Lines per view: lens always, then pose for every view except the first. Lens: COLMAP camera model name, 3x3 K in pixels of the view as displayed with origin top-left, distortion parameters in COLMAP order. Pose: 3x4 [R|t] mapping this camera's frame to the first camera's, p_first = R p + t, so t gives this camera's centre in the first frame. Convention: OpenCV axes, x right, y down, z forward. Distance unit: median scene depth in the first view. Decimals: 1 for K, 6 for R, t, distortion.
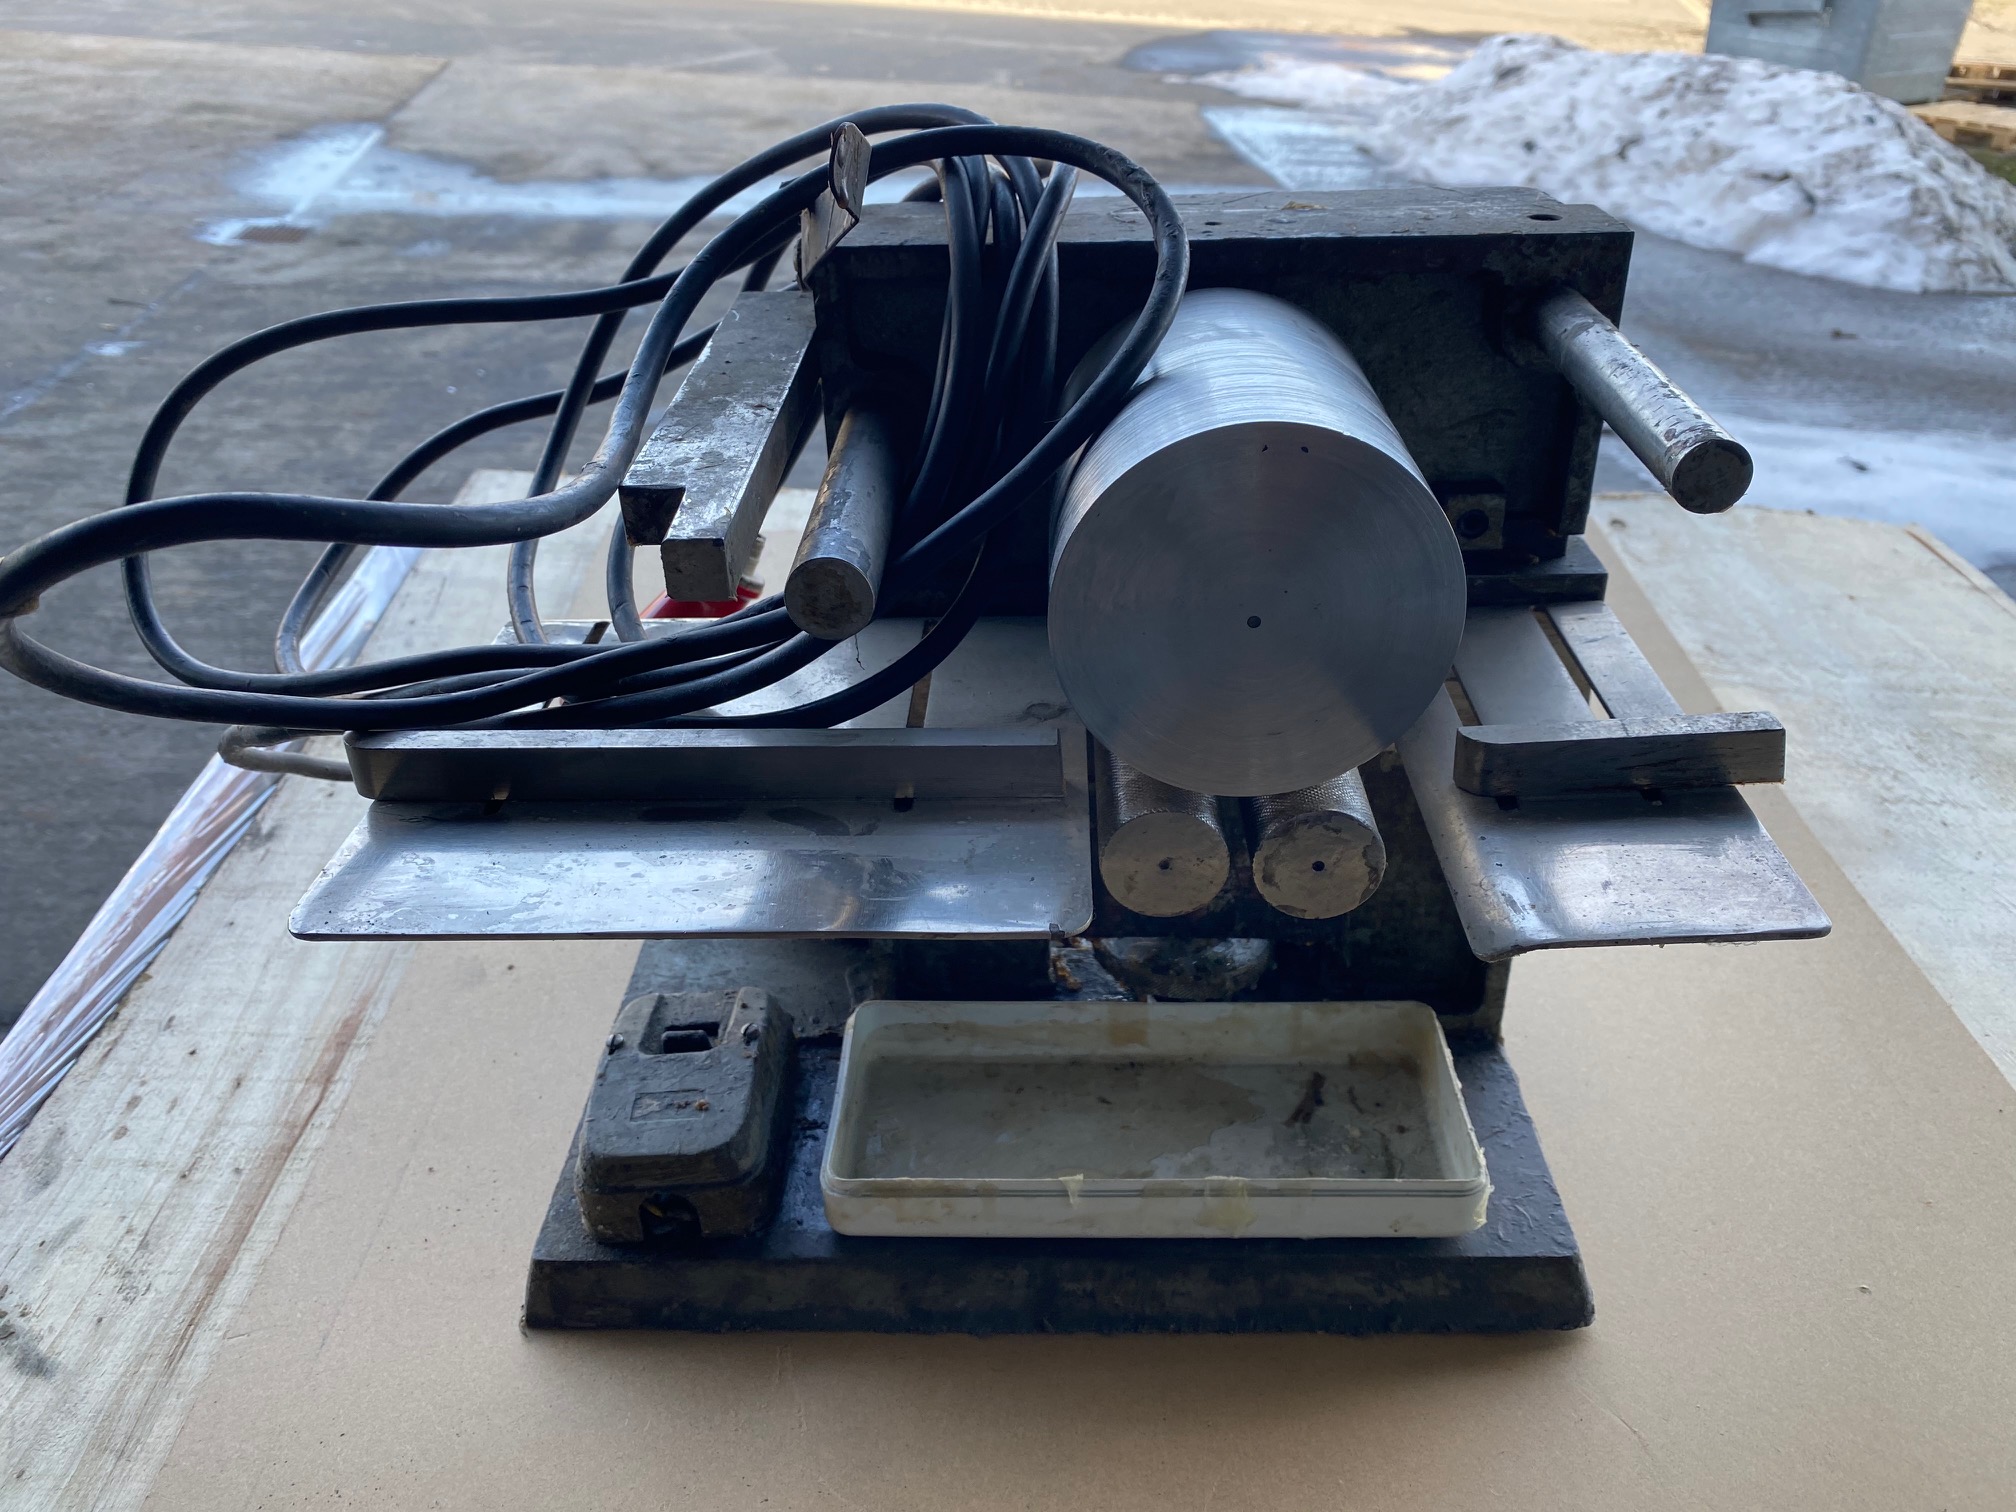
lens RADIAL K [[1561.9, 0, 1001.7], [0, 1561.9, 744.4], [0, 0, 1]] dist [0.002082, 0.004118]
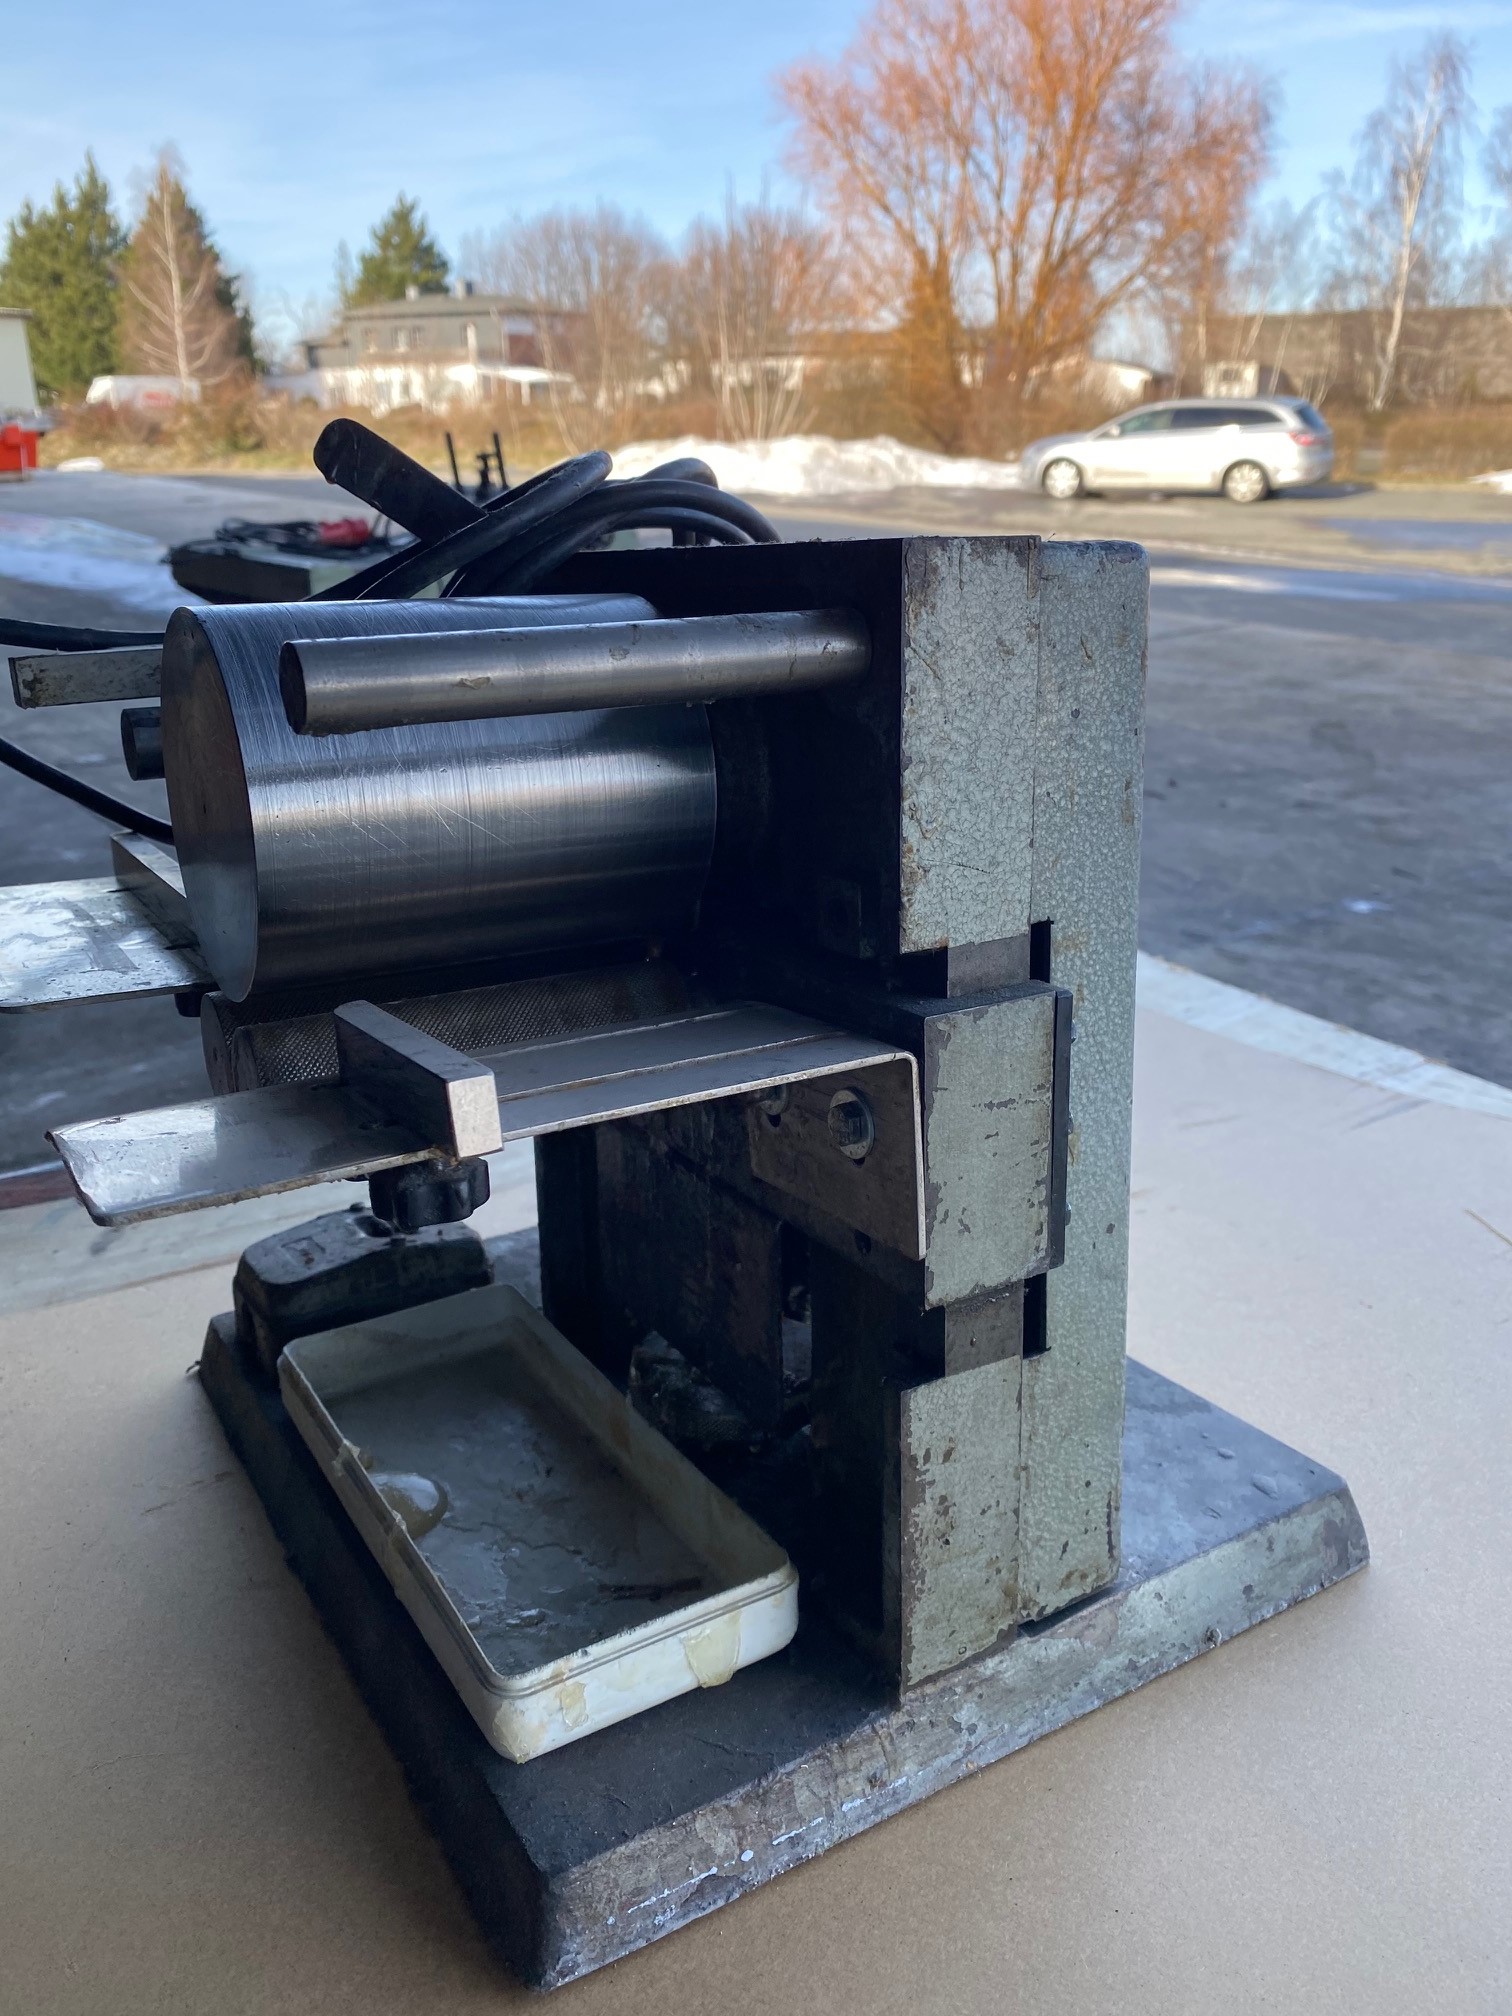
lens RADIAL K [[1561.9, 0, 761.5], [0, 1561.9, 987.5], [0, 0, 1]] dist [0.002082, 0.004118]
pose [[0.537639, 0.230865, -0.810953, 0.094195], [-0.412182, 0.910995, -0.013920, -0.008290], [0.735561, 0.341745, 0.584945, 0.051926]]
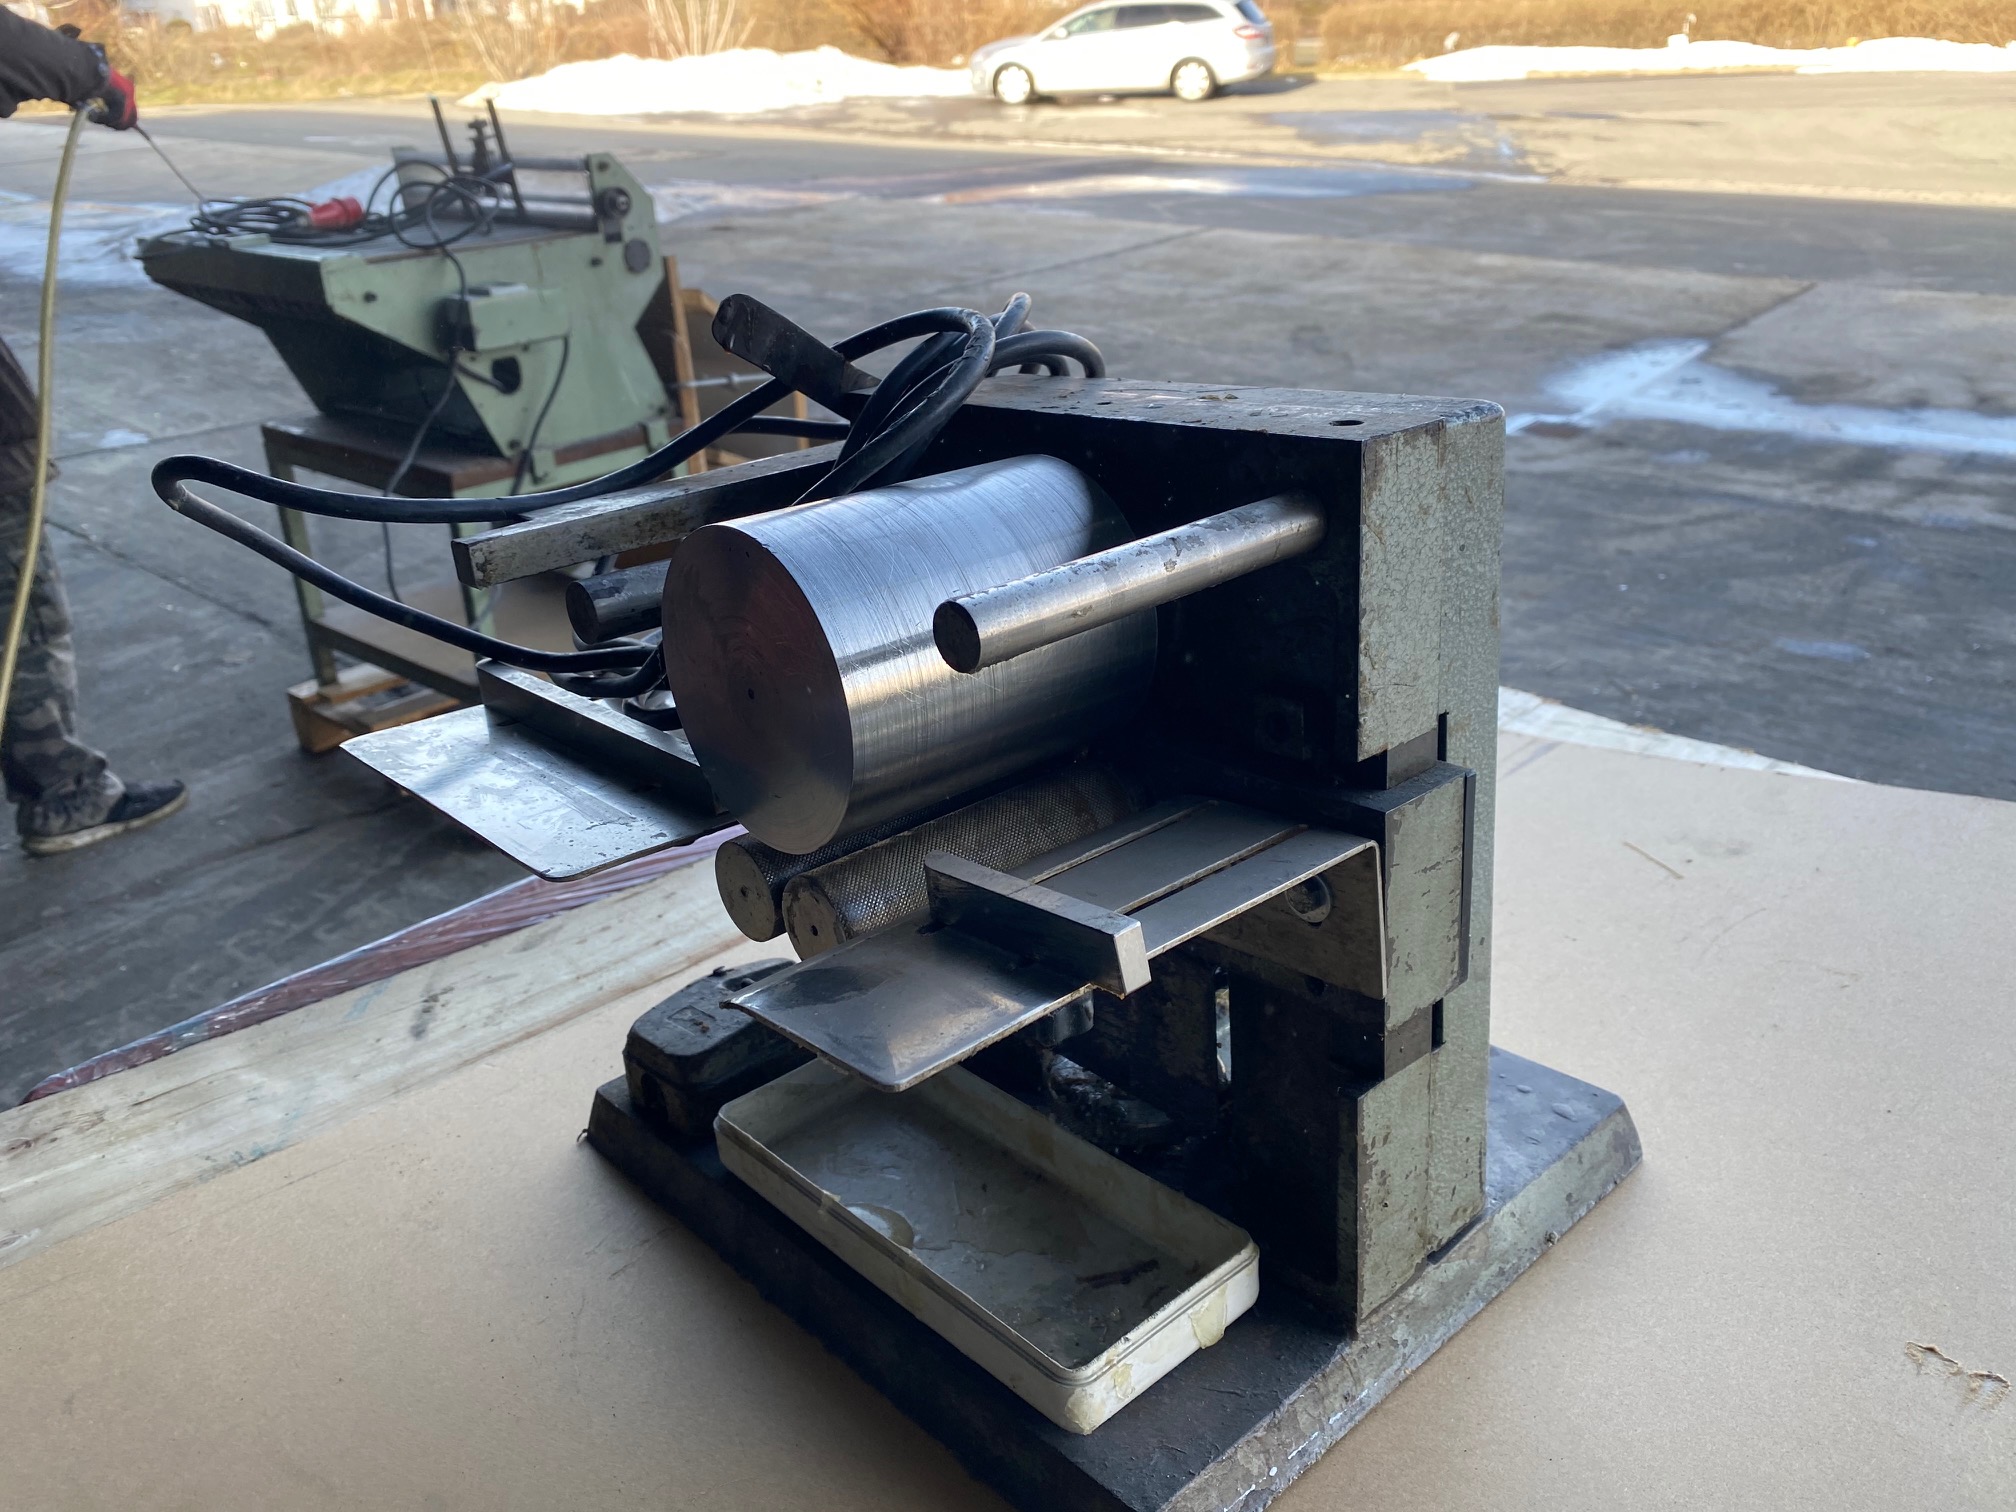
lens RADIAL K [[1561.9, 0, 1019.2], [0, 1561.9, 741.4], [0, 0, 1]] dist [0.002082, 0.004118]
pose [[0.685385, 0.230726, -0.690662, 0.086942], [-0.315586, 0.948889, 0.003816, -0.008685], [0.656242, 0.215348, 0.723168, 0.019359]]
